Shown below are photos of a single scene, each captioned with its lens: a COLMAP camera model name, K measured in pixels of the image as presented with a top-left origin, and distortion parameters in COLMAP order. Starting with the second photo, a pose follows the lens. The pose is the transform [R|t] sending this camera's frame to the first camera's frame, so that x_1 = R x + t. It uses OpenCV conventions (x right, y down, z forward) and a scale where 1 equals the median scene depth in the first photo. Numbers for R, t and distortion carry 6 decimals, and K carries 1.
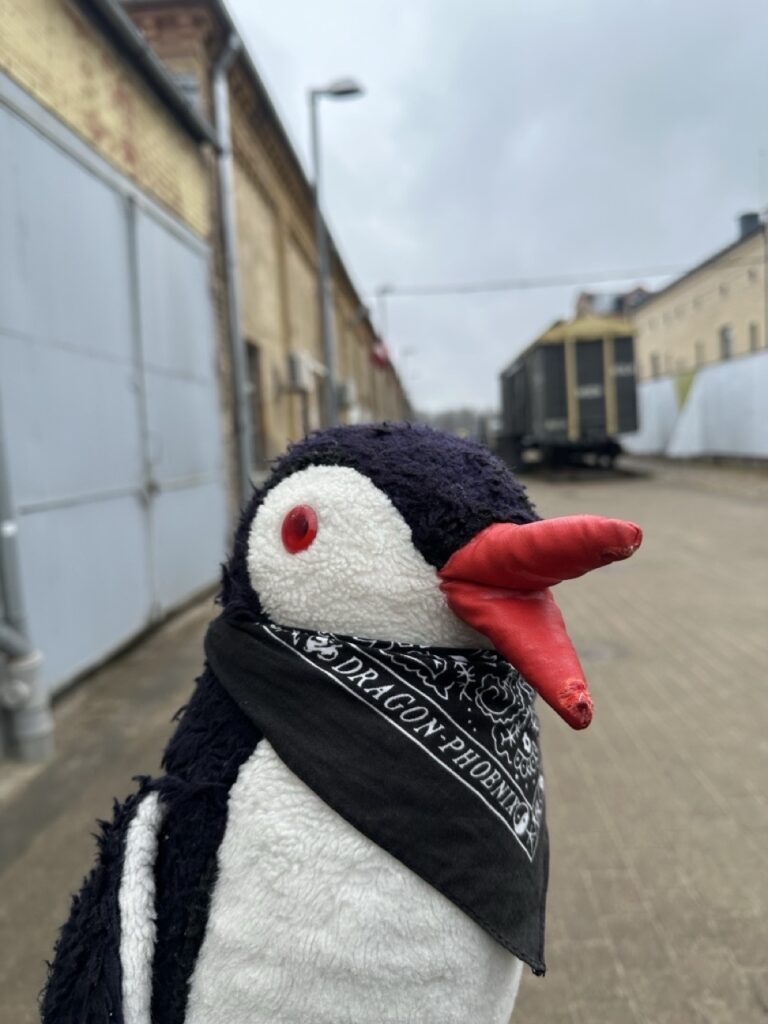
lens RADIAL K [[720.0, 0, 384.4], [0, 720.0, 508.0], [0, 0, 1]] dist [-0.008828, -0.001238]
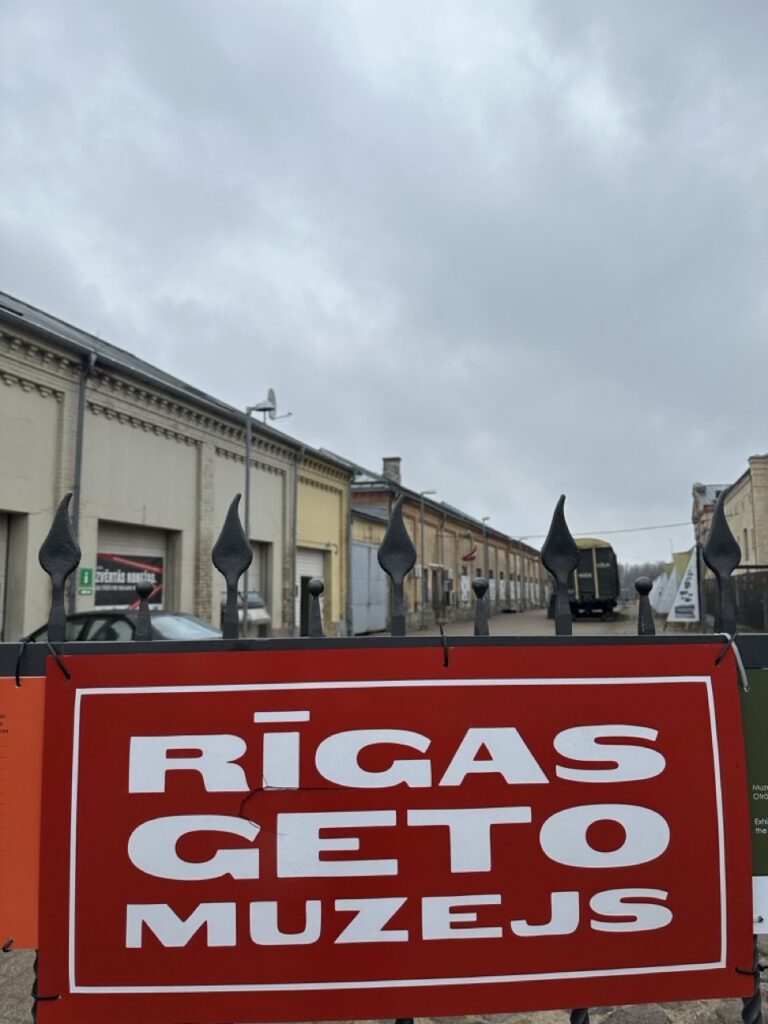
lens RADIAL K [[720.0, 0, 382.8], [0, 720.0, 512.9], [0, 0, 1]] dist [-0.008828, -0.001238]
pose [[0.958885, 0.010415, -0.283605, 1.092840], [-0.067496, 0.979021, -0.192254, 0.290910], [0.275653, 0.203491, 0.939471, -3.535327]]
